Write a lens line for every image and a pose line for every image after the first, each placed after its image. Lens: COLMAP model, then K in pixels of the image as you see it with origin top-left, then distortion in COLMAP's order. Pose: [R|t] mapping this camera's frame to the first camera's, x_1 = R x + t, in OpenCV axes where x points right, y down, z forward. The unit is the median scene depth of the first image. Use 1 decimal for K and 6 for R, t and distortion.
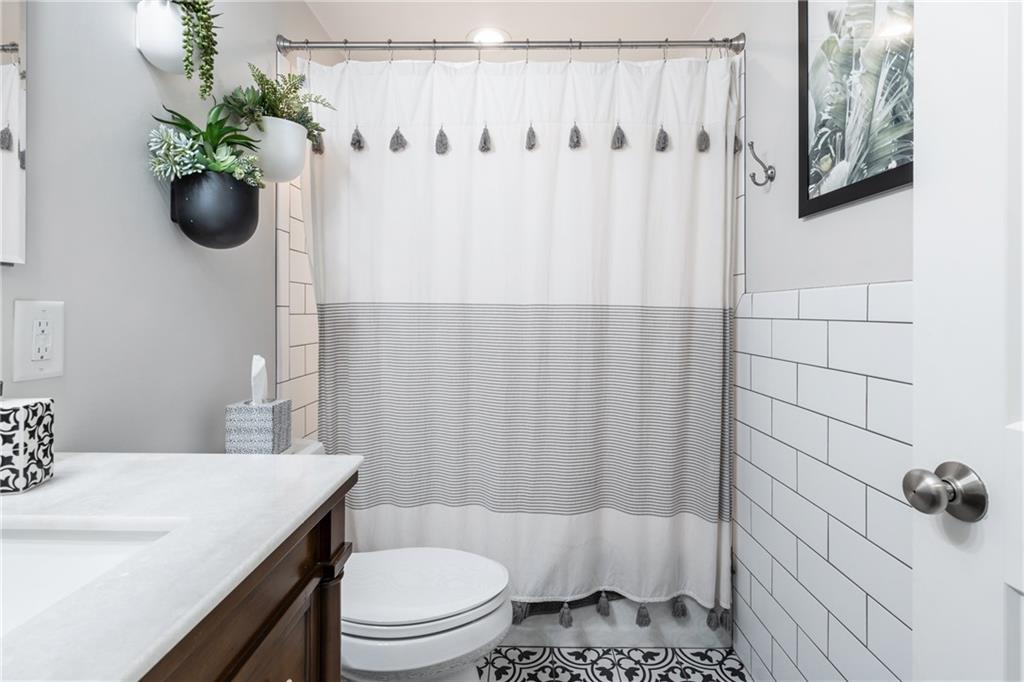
lens RADIAL K [[496.6, 0, 510.5], [0, 496.6, 311.7], [0, 0, 1]] dist [0.000559, 0.000505]
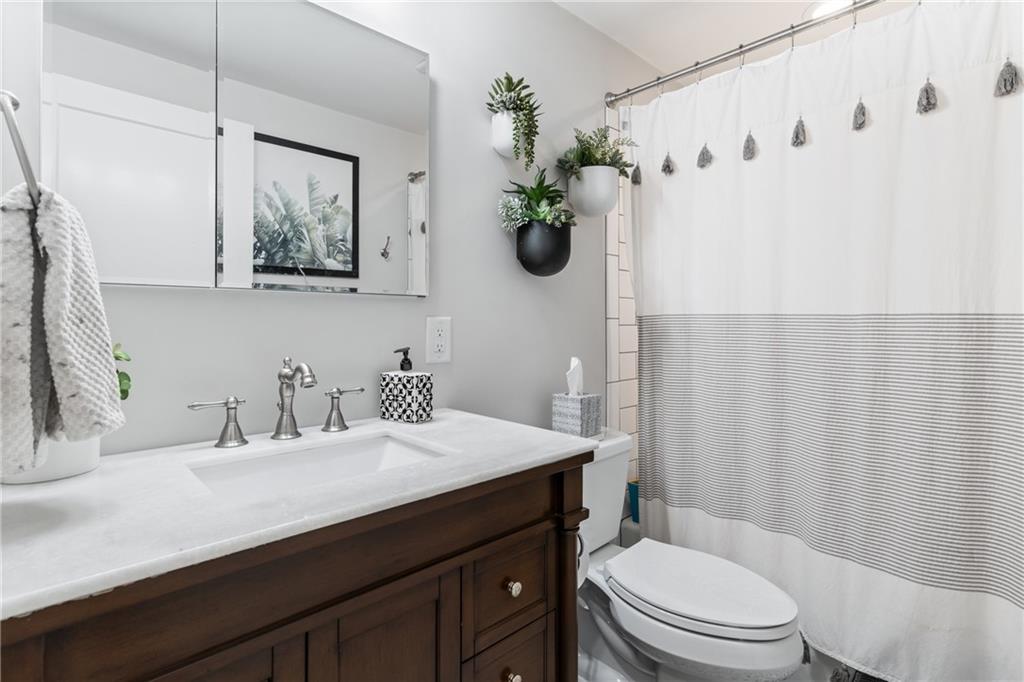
lens RADIAL K [[493.3, 0, 510.9], [0, 493.3, 320.0], [0, 0, 1]] dist [-0.001434, 0.000345]
pose [[0.701690, -0.005351, -0.712463, 0.287951], [0.000971, 0.999978, -0.006554, 0.000268], [0.712482, 0.003906, 0.701679, -0.002755]]
